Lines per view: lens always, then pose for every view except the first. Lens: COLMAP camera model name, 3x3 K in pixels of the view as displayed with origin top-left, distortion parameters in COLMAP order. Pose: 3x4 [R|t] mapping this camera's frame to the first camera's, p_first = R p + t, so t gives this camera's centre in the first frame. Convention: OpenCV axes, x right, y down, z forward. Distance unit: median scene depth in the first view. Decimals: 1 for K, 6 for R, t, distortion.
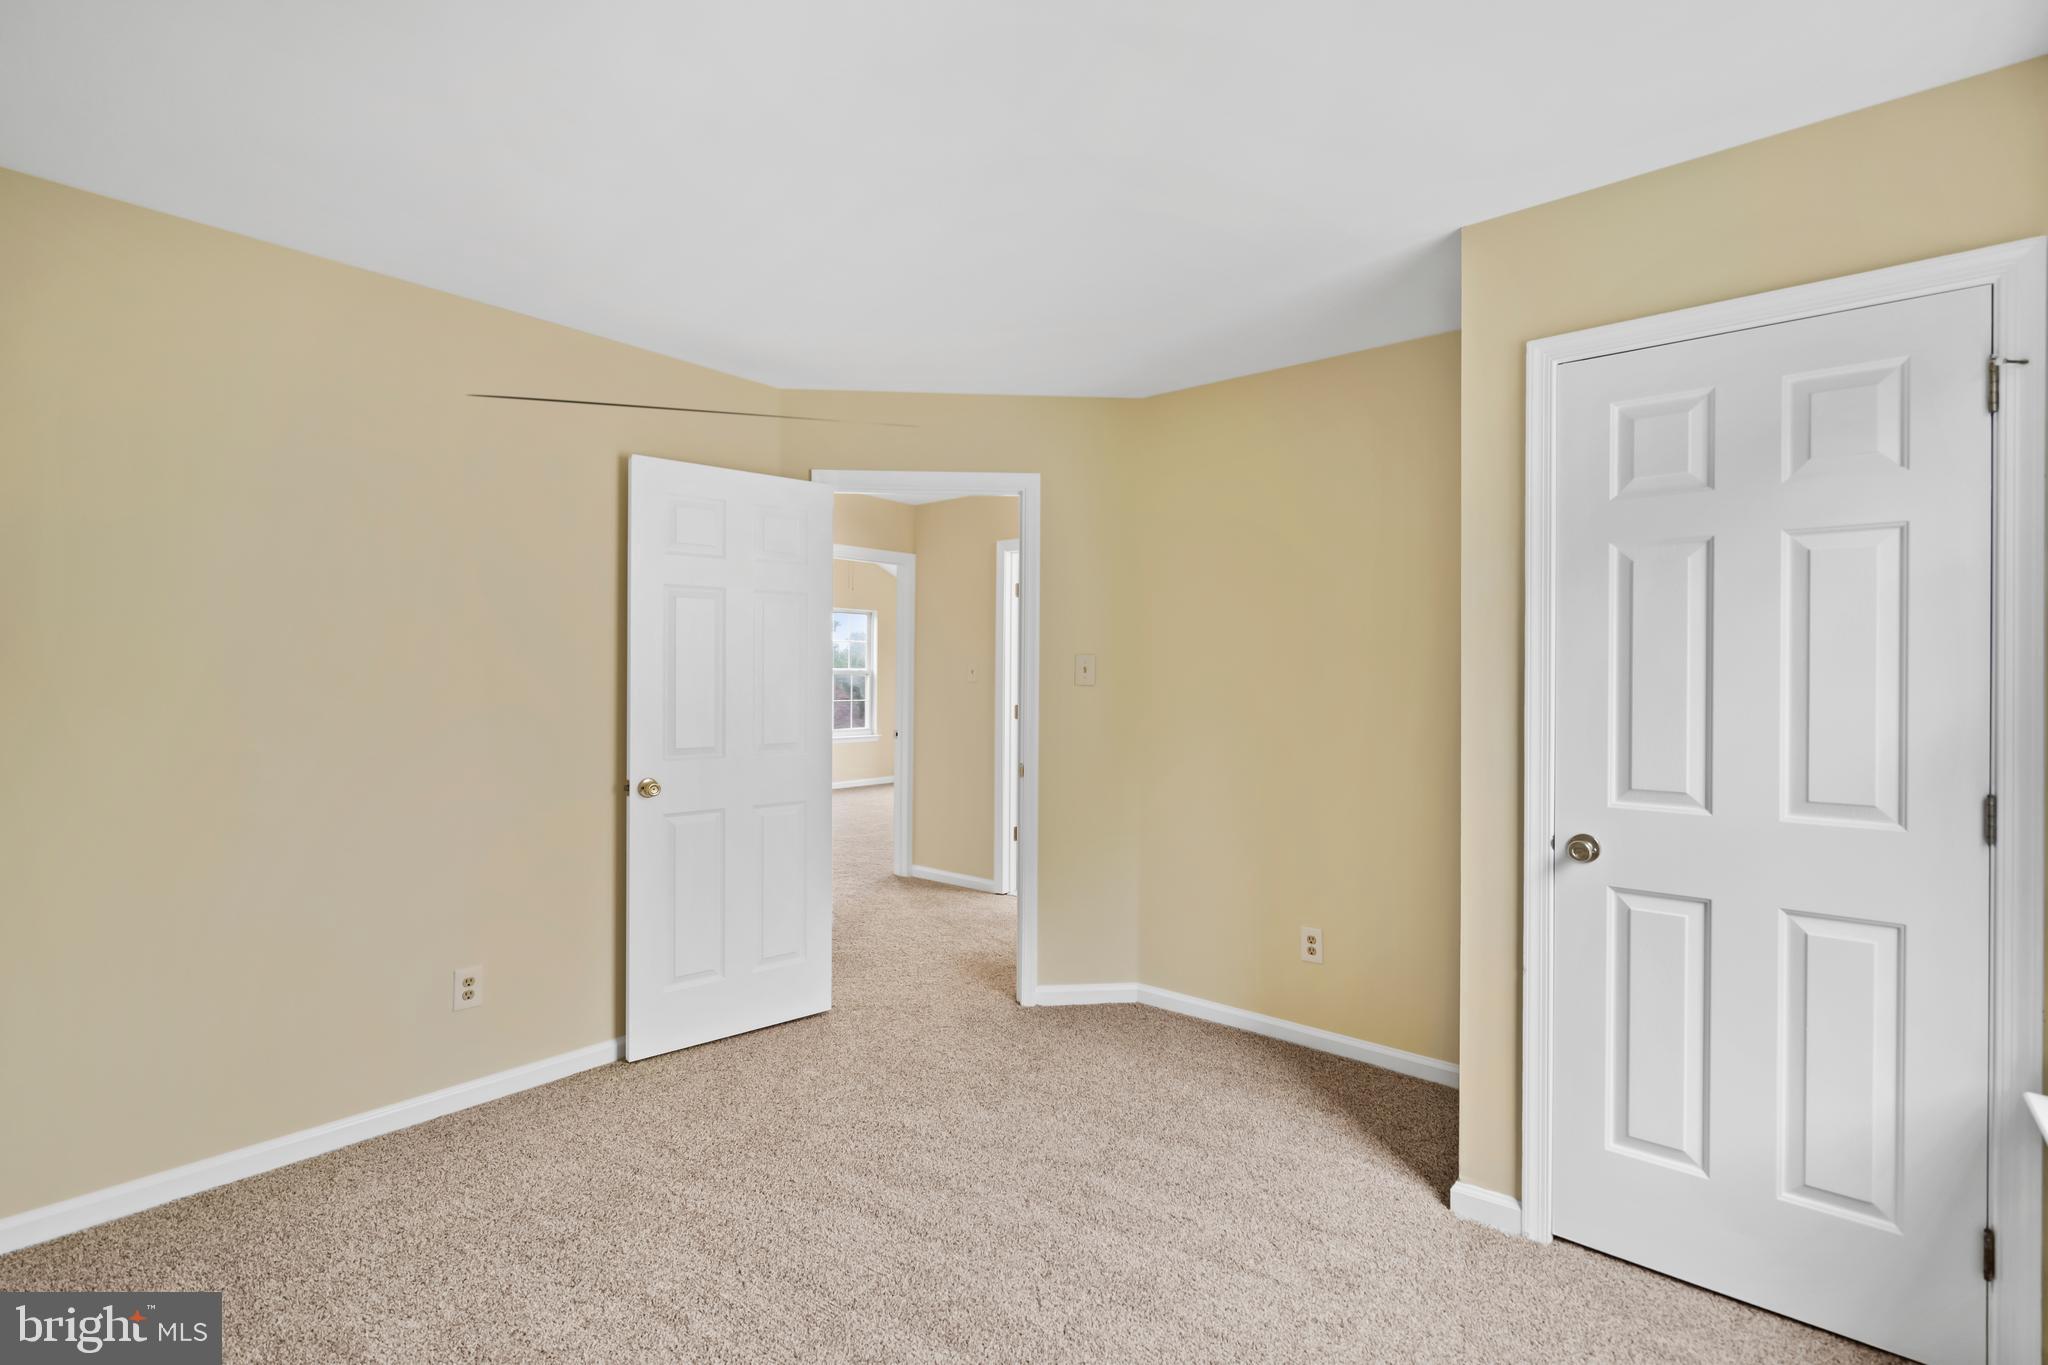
lens RADIAL K [[929.5, 0, 1018.0], [0, 929.5, 676.9], [0, 0, 1]] dist [-0.002251, -0.000020]
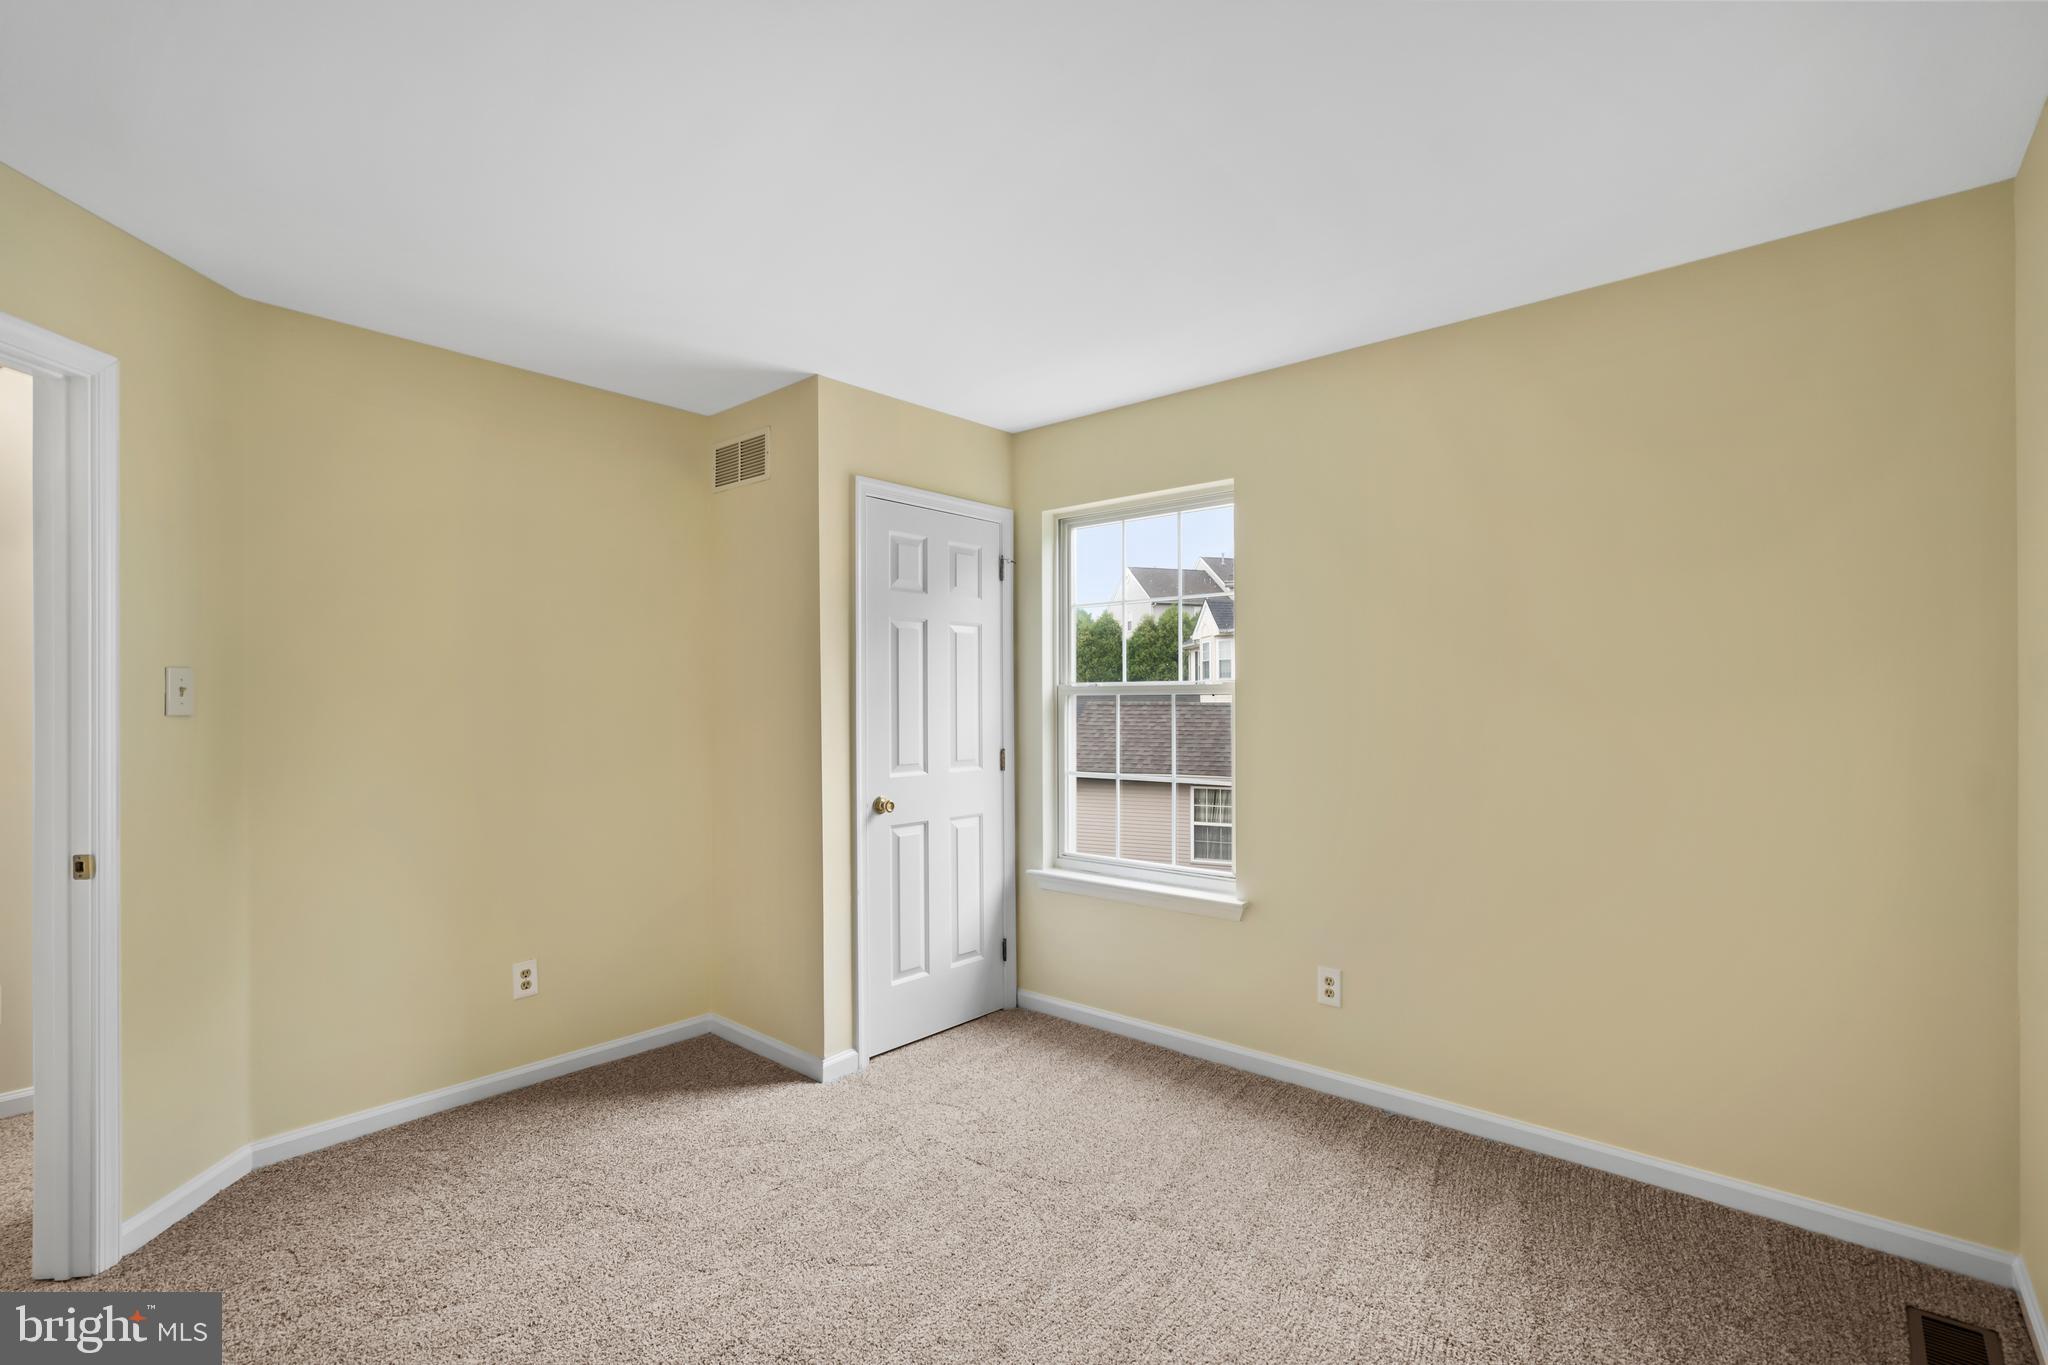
lens RADIAL K [[928.9, 0, 1026.1], [0, 928.9, 702.4], [0, 0, 1]] dist [-0.000045, 0.000311]
pose [[0.011393, -0.006042, 0.999917, -0.959830], [0.005919, 0.999965, 0.005975, 0.000854], [-0.999918, 0.005851, 0.011428, 0.713541]]
